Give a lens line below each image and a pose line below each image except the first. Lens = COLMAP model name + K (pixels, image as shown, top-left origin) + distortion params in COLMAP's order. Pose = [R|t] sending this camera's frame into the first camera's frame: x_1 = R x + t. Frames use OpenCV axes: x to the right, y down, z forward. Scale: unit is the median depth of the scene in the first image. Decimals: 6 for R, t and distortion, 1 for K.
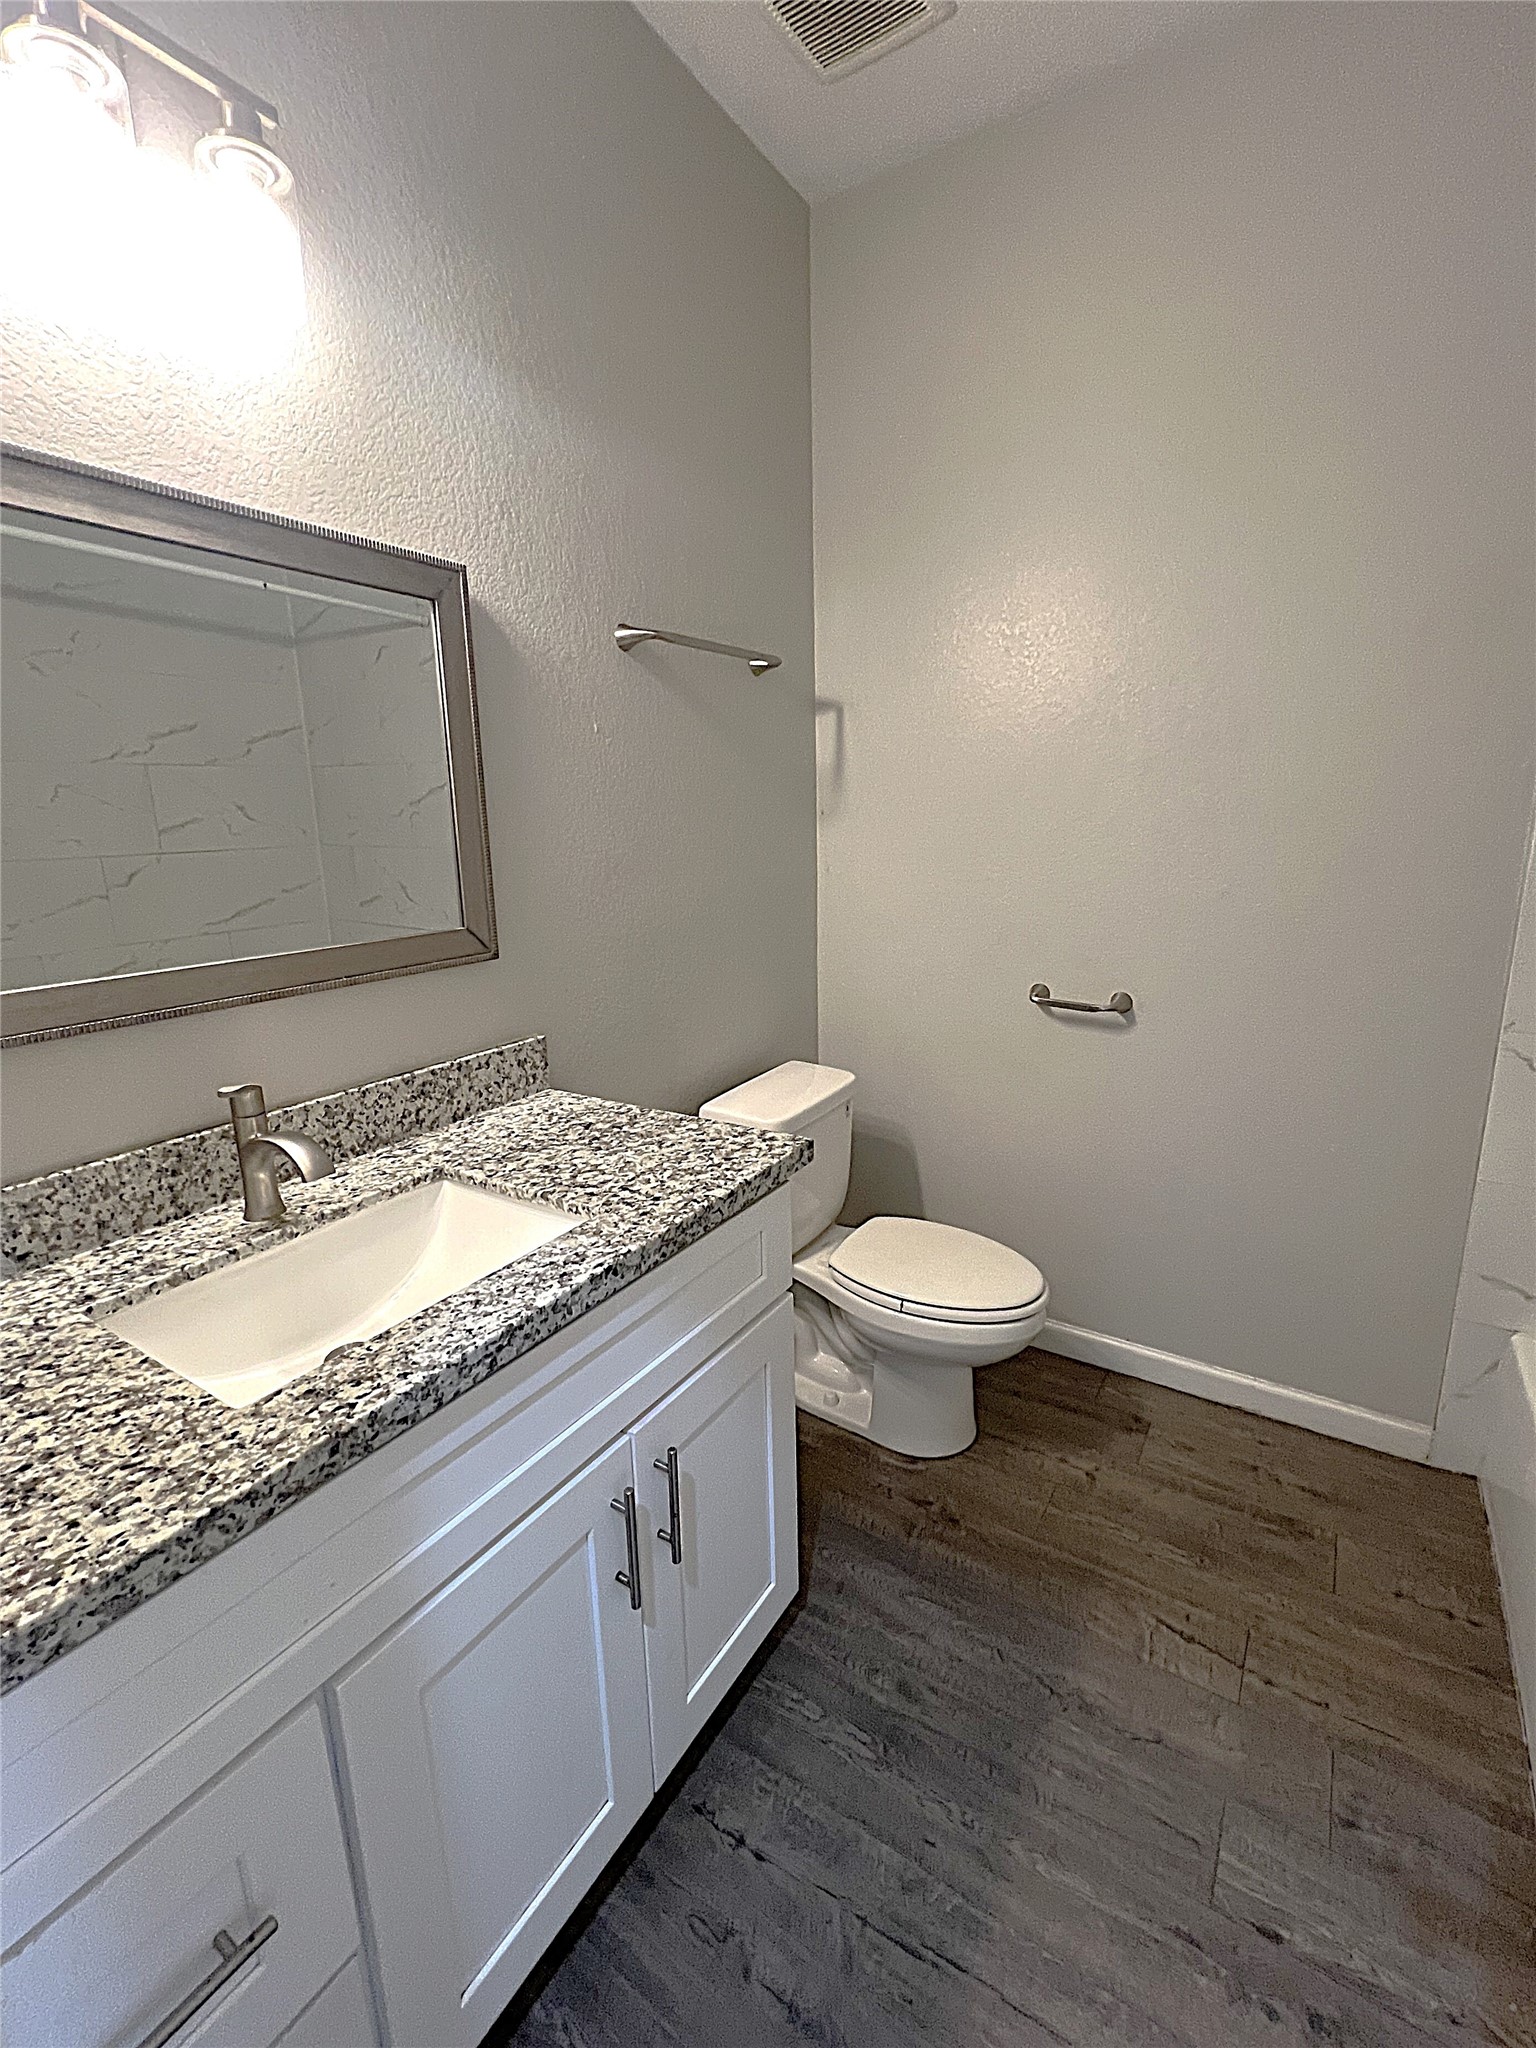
lens RADIAL K [[892.8, 0, 780.8], [0, 892.8, 1027.6], [0, 0, 1]] dist [-0.009494, -0.000459]
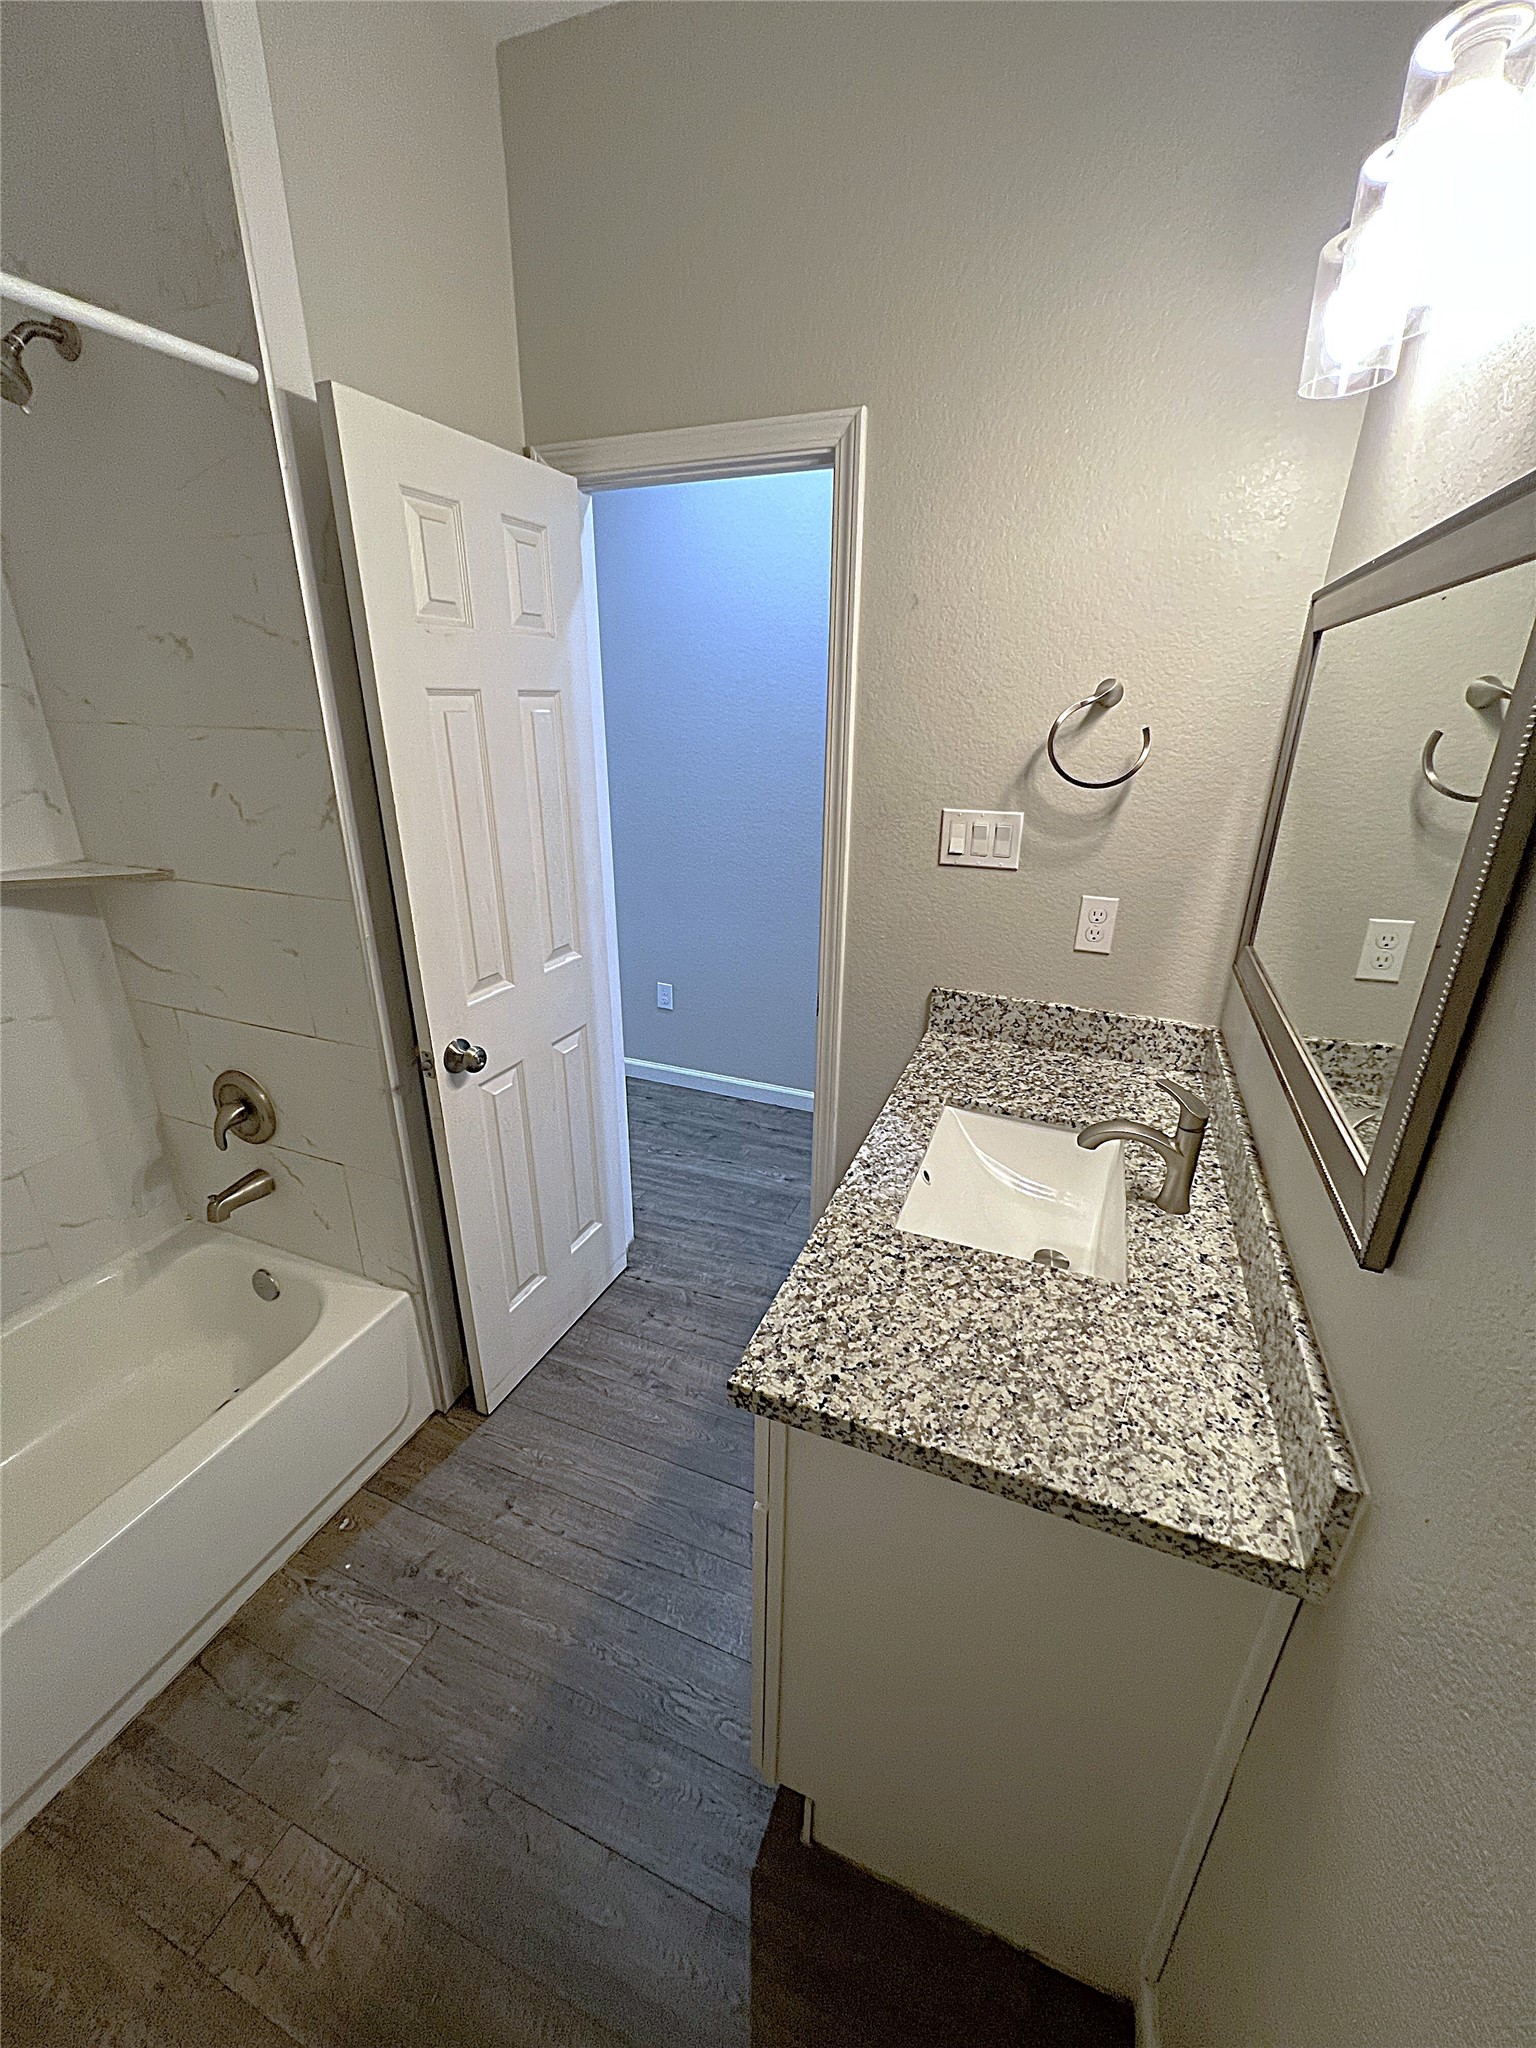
lens RADIAL K [[820.6, 0, 763.2], [0, 820.6, 1020.7], [0, 0, 1]] dist [-0.001821, -0.000091]
pose [[-0.985251, 0.073231, -0.154651, 0.092189], [-0.028222, 0.821873, 0.568971, -0.512893], [0.168770, 0.564944, -0.807685, 1.415603]]
